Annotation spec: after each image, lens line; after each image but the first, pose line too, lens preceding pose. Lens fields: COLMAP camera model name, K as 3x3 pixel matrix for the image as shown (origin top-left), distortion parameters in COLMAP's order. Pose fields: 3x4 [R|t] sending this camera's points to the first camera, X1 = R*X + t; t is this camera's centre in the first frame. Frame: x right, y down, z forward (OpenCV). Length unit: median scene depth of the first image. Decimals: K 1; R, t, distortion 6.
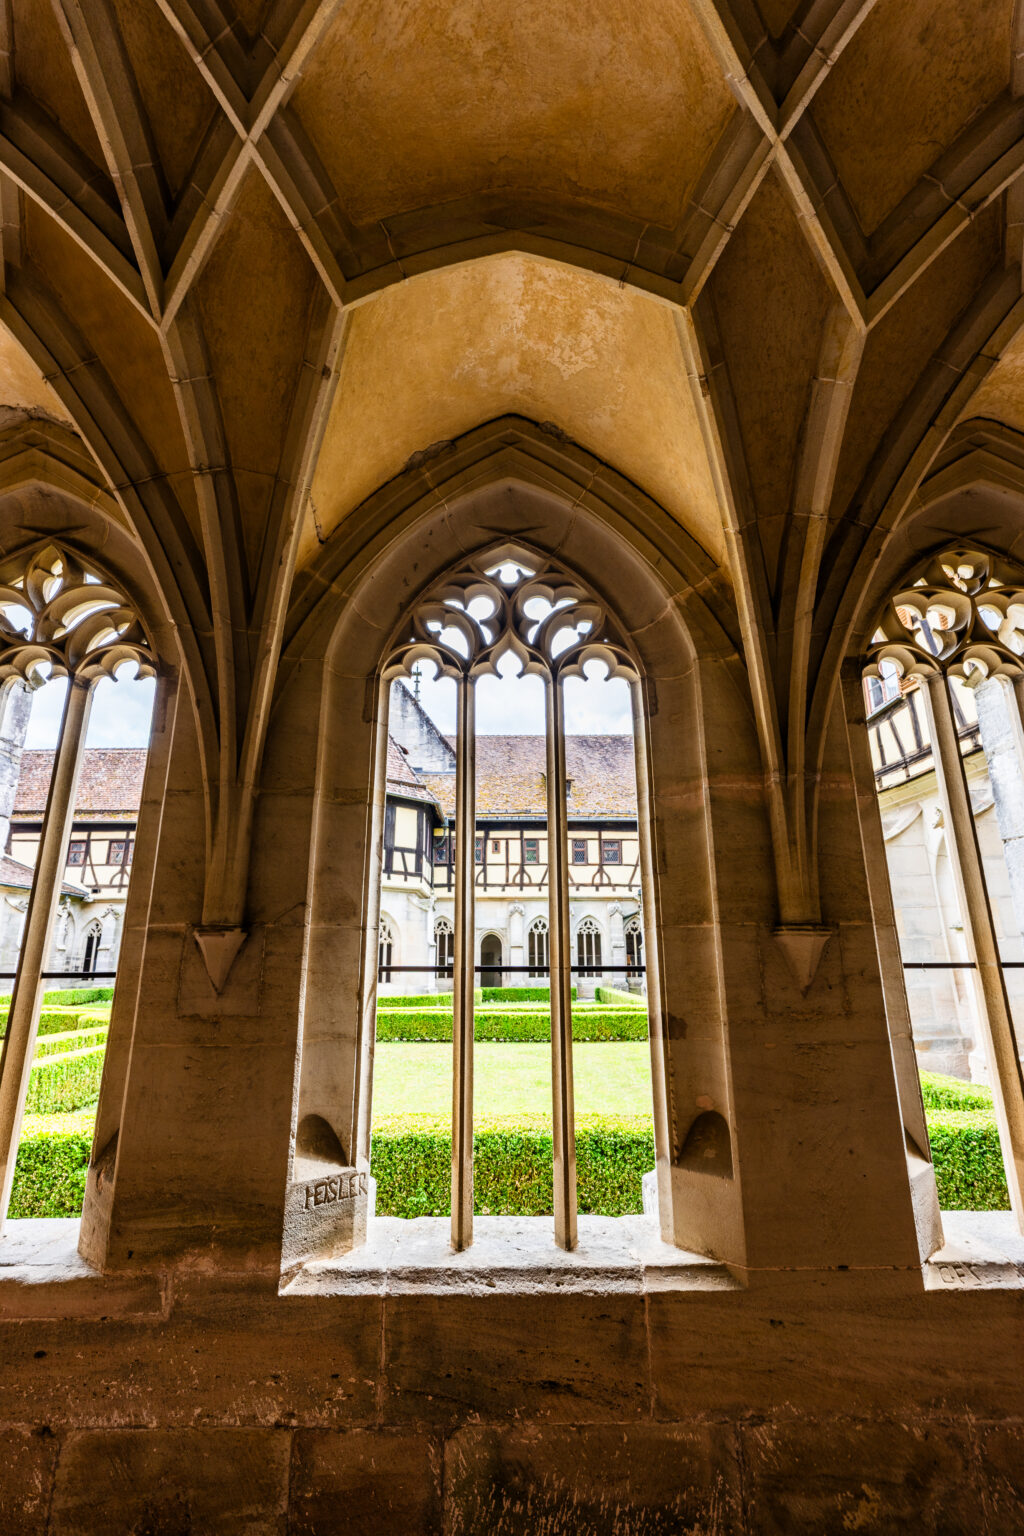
lens RADIAL K [[696.6, 0, 512.0], [0, 696.6, 768.0], [0, 0, 1]] dist [-0.003040, 0.000534]
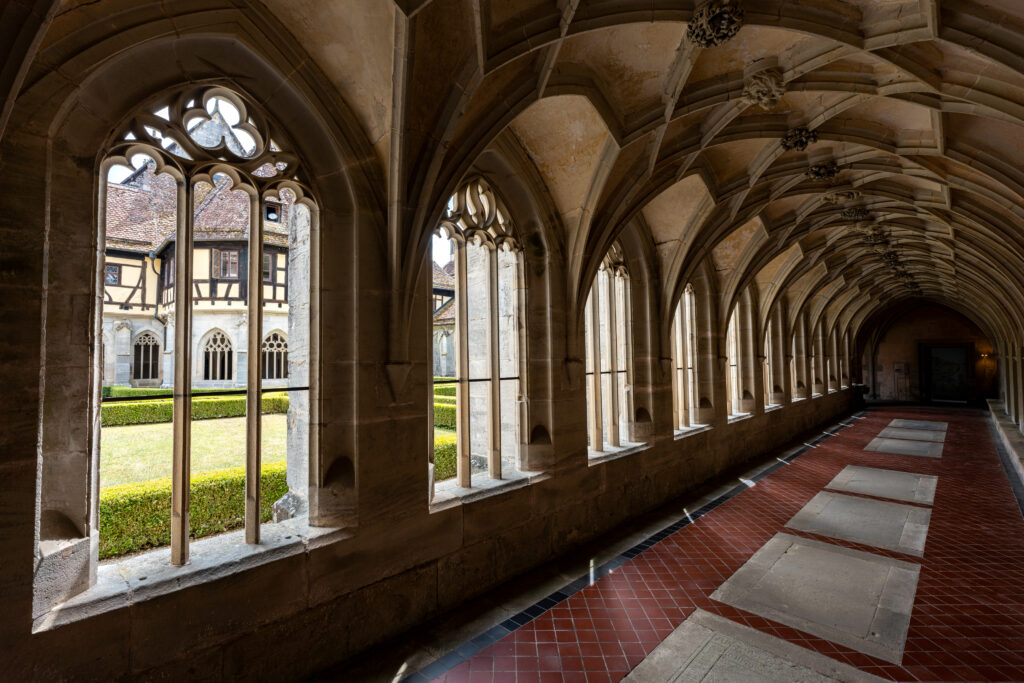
lens RADIAL K [[464.4, 0, 512.0], [0, 464.4, 341.5], [0, 0, 1]] dist [-0.003040, 0.000534]
pose [[0.721358, 0.008759, 0.692507, -0.254034], [-0.163326, 0.973869, 0.157812, -0.083202], [-0.673029, -0.226943, 0.703938, -0.121330]]
